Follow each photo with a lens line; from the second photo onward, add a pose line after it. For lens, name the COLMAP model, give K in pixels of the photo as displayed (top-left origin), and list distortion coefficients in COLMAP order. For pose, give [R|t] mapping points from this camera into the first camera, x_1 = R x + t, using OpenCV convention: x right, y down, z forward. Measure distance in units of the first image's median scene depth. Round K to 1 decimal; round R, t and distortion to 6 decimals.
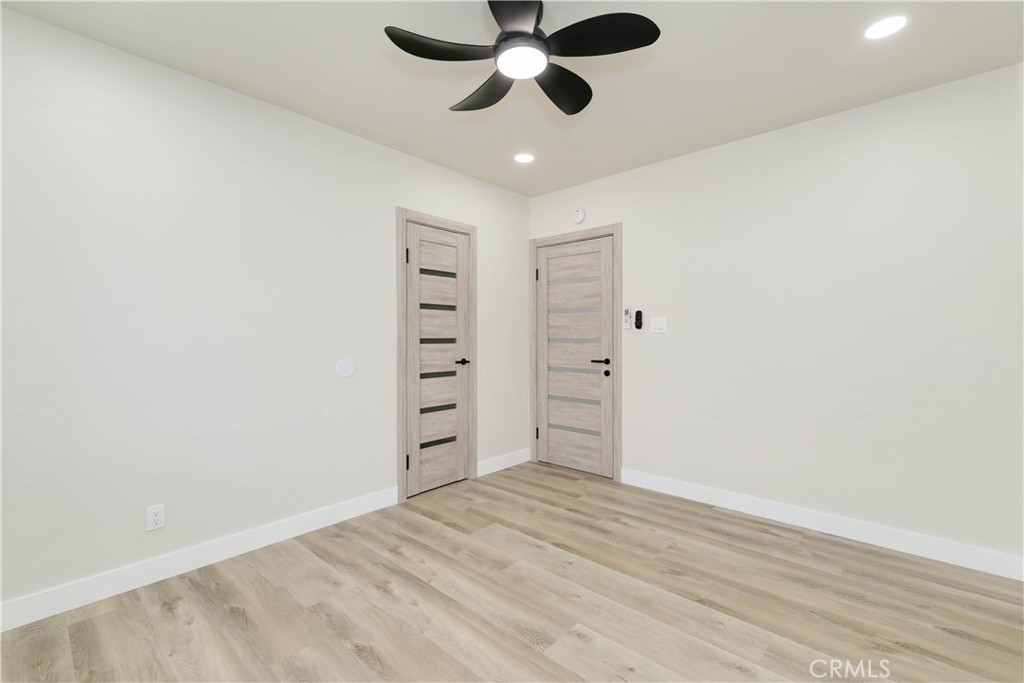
lens RADIAL K [[437.0, 0, 519.1], [0, 437.0, 338.0], [0, 0, 1]] dist [-0.001118, -0.000388]
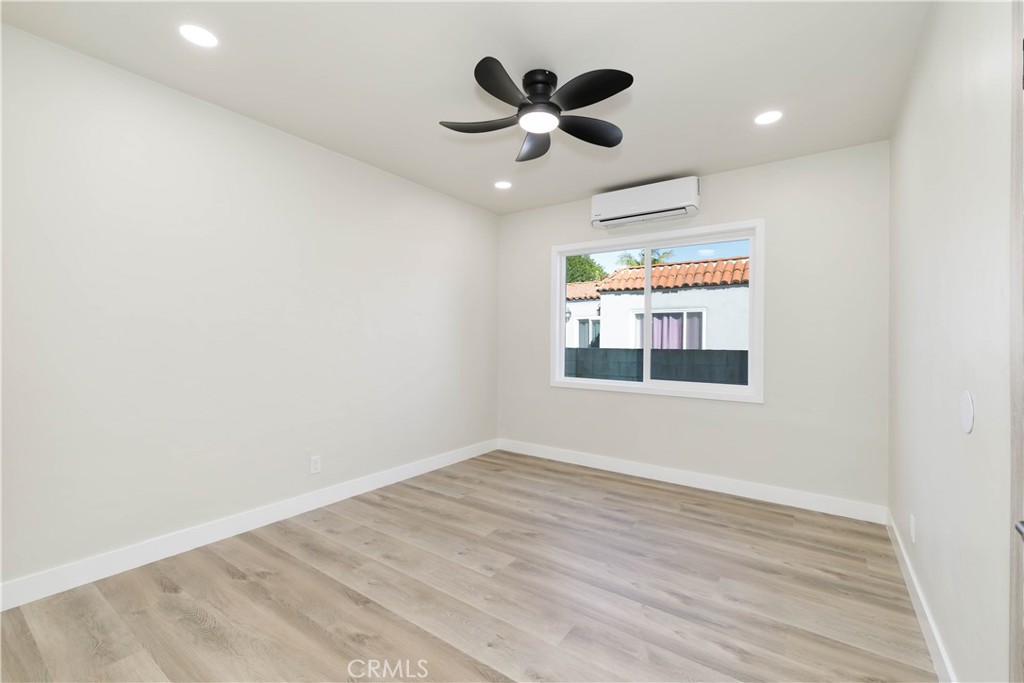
lens RADIAL K [[437.0, 0, 519.1], [0, 437.0, 338.0], [0, 0, 1]] dist [-0.001118, -0.000388]
pose [[-0.993142, -0.008887, -0.116574, 0.184271], [-0.009167, 0.999956, 0.001865, -0.017017], [0.116552, 0.002921, -0.993180, 2.011204]]
